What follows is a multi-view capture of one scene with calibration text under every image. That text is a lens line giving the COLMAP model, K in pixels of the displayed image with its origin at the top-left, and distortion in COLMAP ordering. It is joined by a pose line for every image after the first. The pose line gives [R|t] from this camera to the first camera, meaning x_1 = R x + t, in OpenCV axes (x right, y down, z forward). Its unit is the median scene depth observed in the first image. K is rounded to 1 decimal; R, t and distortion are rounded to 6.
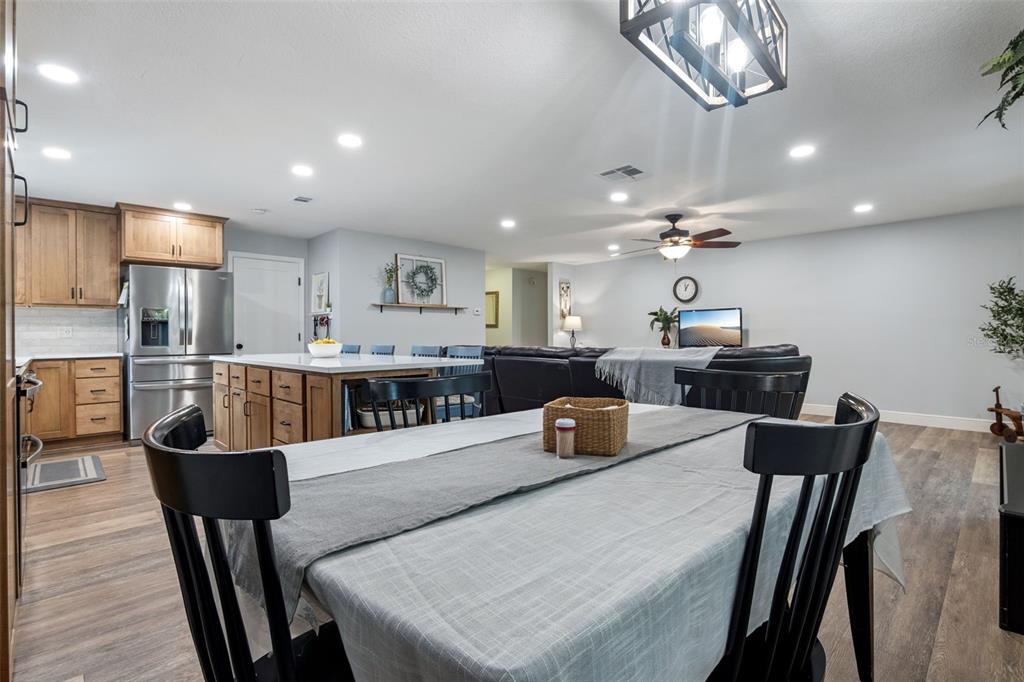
lens RADIAL K [[476.6, 0, 510.1], [0, 476.6, 339.9], [0, 0, 1]] dist [-0.023648, 0.006647]
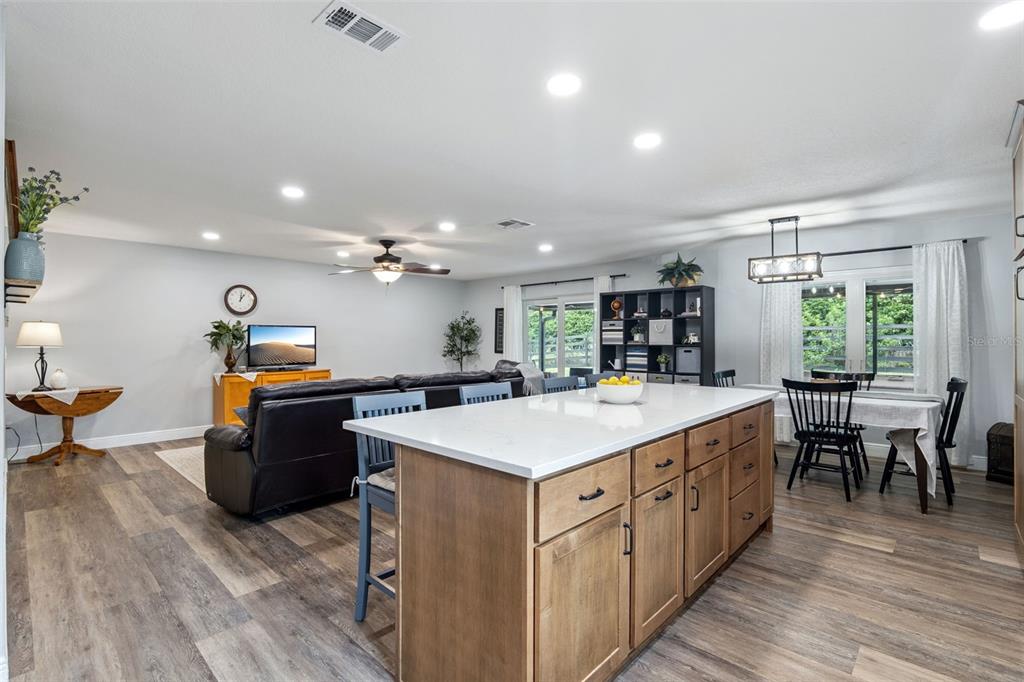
lens RADIAL K [[476.6, 0, 507.5], [0, 476.6, 334.8], [0, 0, 1]] dist [-0.023648, 0.006647]
pose [[-0.046968, 0.015378, 0.998778, -0.729265], [0.009523, 0.999843, -0.014946, -0.036525], [-0.998851, 0.008810, -0.047107, 0.798817]]
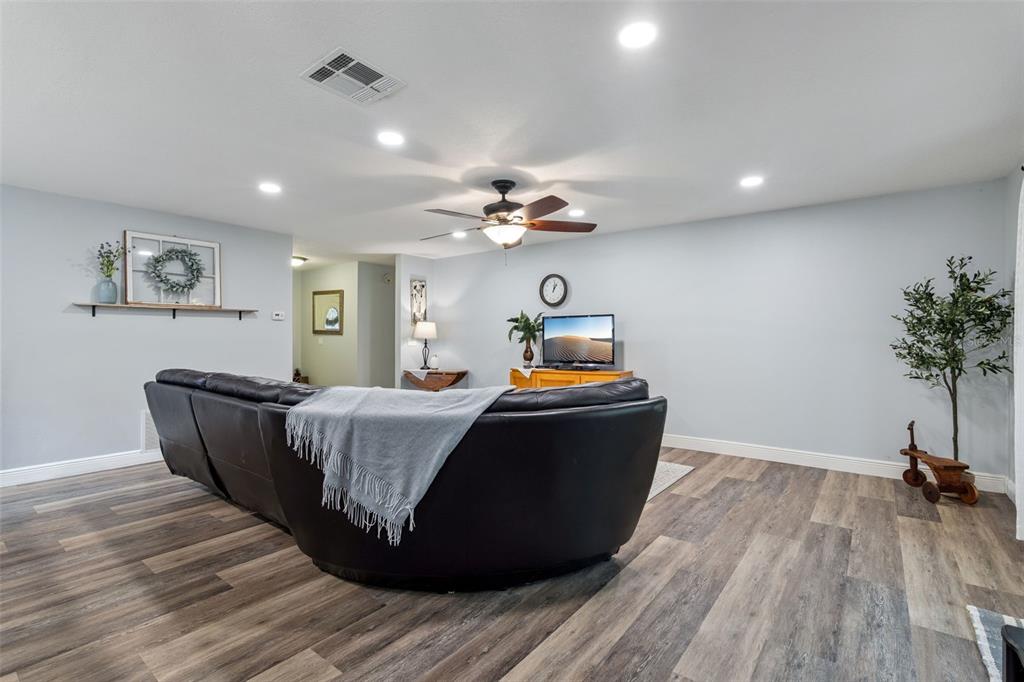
lens RADIAL K [[476.6, 0, 511.0], [0, 476.6, 340.0], [0, 0, 1]] dist [-0.023648, 0.006647]
pose [[0.988548, 0.002082, 0.150891, 0.253146], [-0.001606, 0.999993, -0.003277, -0.027848], [-0.150897, 0.002997, 0.988545, 0.309228]]
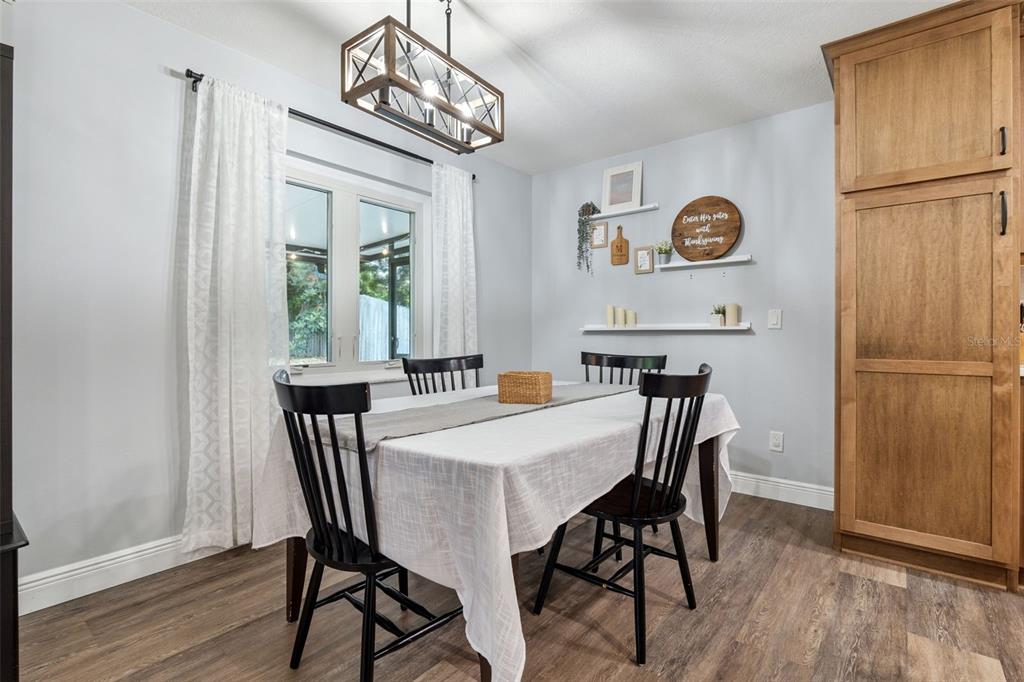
lens RADIAL K [[476.6, 0, 510.7], [0, 476.6, 334.0], [0, 0, 1]] dist [-0.023648, 0.006647]
pose [[-0.992923, 0.002914, -0.118726, 0.089705], [0.001501, 0.999927, 0.011988, -0.001442], [0.118752, 0.011725, -0.992855, 0.596404]]
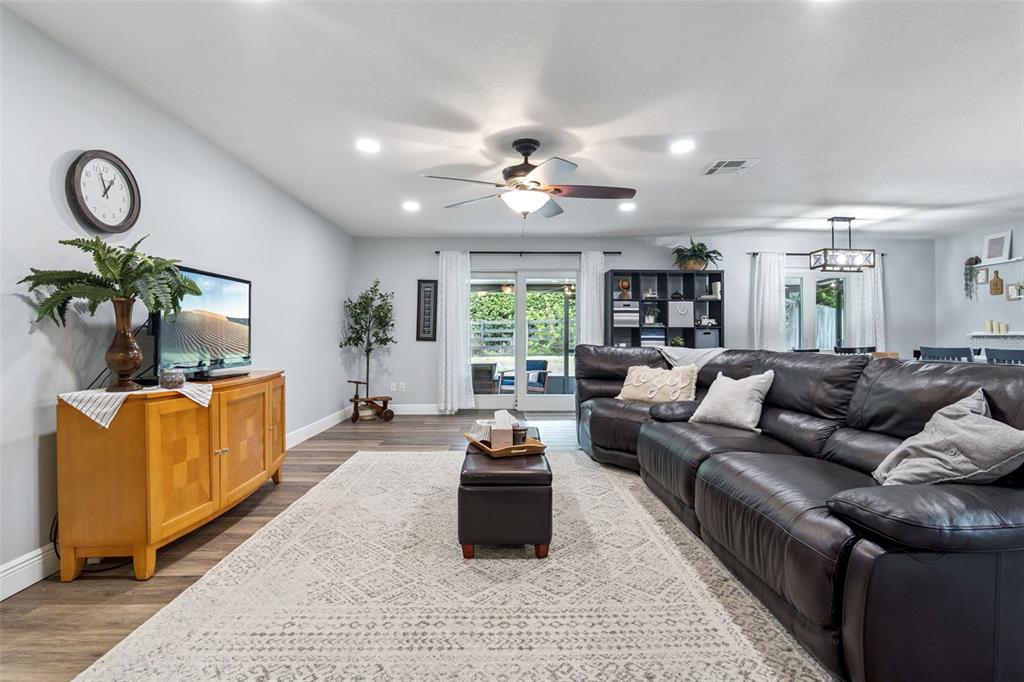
lens RADIAL K [[476.6, 0, 510.2], [0, 476.6, 334.1], [0, 0, 1]] dist [-0.023648, 0.006647]
pose [[-0.730670, 0.006819, 0.682697, -0.064803], [0.009293, 0.999957, -0.000043, -0.012150], [-0.682668, 0.006313, -0.730702, 1.495793]]
